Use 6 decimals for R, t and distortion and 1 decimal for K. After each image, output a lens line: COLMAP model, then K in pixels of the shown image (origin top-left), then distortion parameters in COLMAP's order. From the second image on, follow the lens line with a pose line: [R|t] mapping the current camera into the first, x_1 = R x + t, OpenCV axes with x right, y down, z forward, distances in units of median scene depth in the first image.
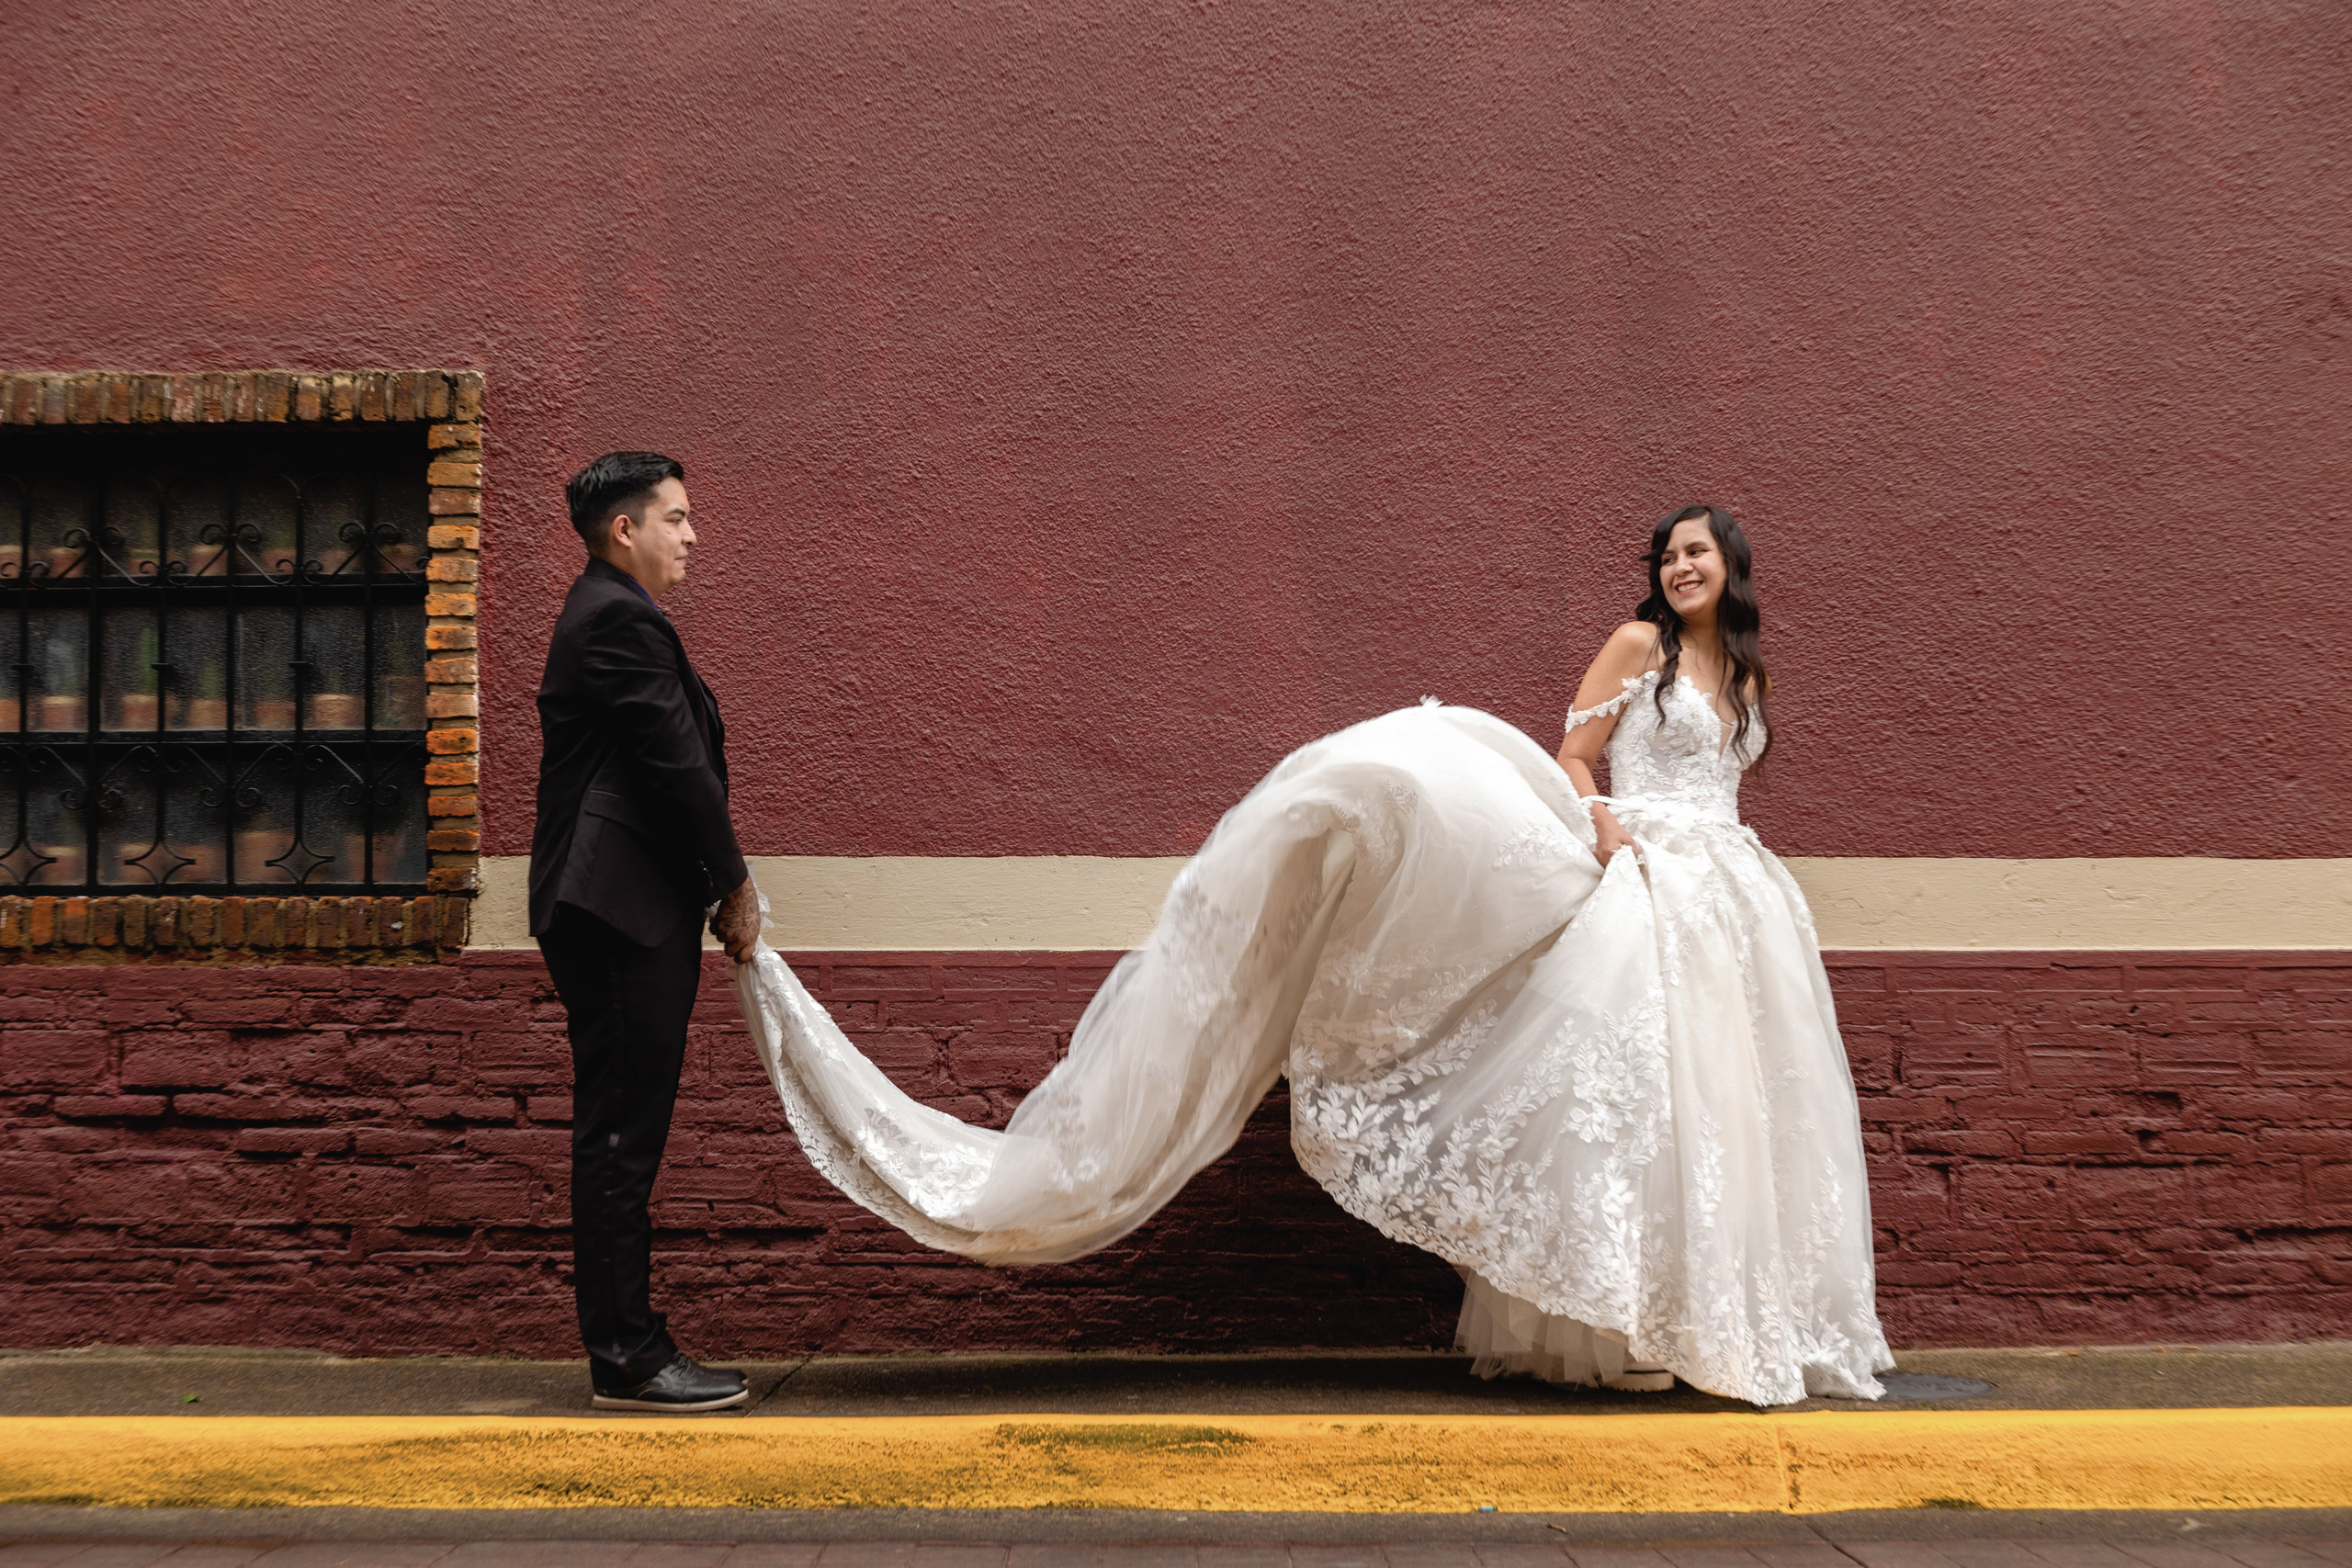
lens RADIAL K [[3209.2, 0, 1183.2], [0, 3209.2, 781.8], [0, 0, 1]] dist [0.077045, 0.000000]
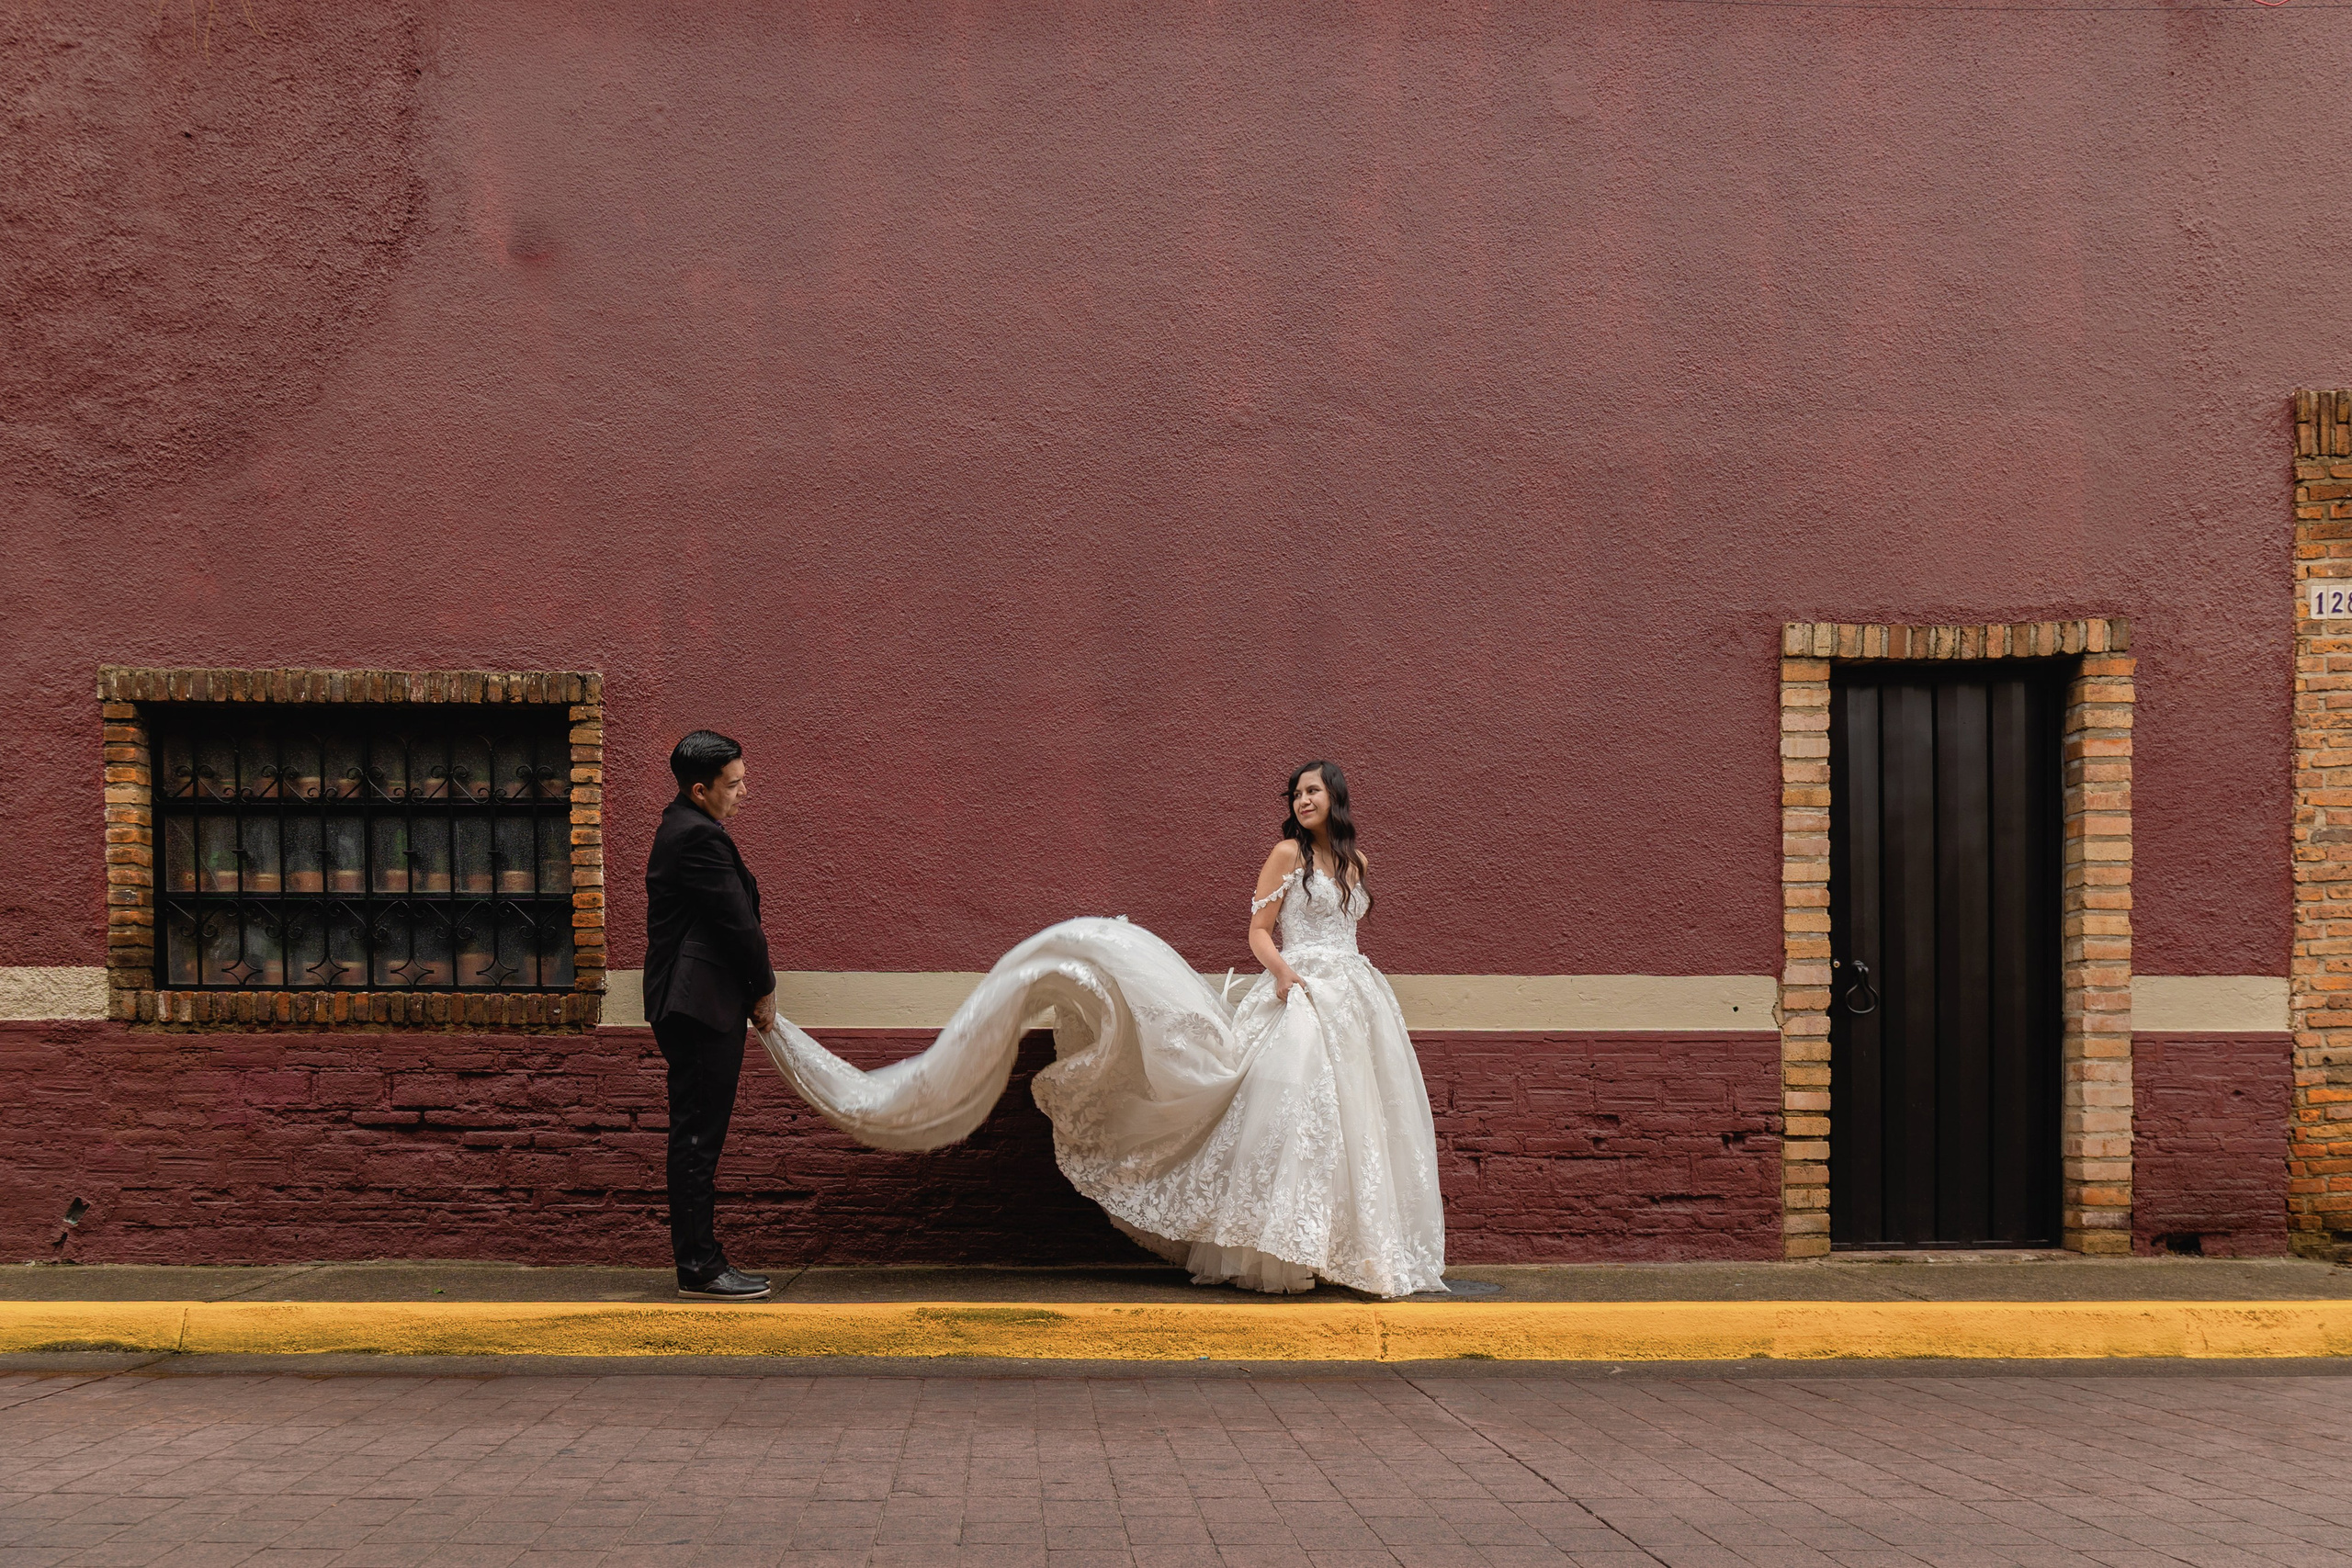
lens RADIAL K [[1670.5, 0, 1169.1], [0, 1670.5, 800.0], [0, 0, 1]] dist [-0.025877, 0.005805]
pose [[0.997001, 0.012523, 0.076366, 0.005973], [-0.006361, 0.996743, -0.080397, 0.003114], [-0.077124, 0.079670, 0.993833, 0.126635]]
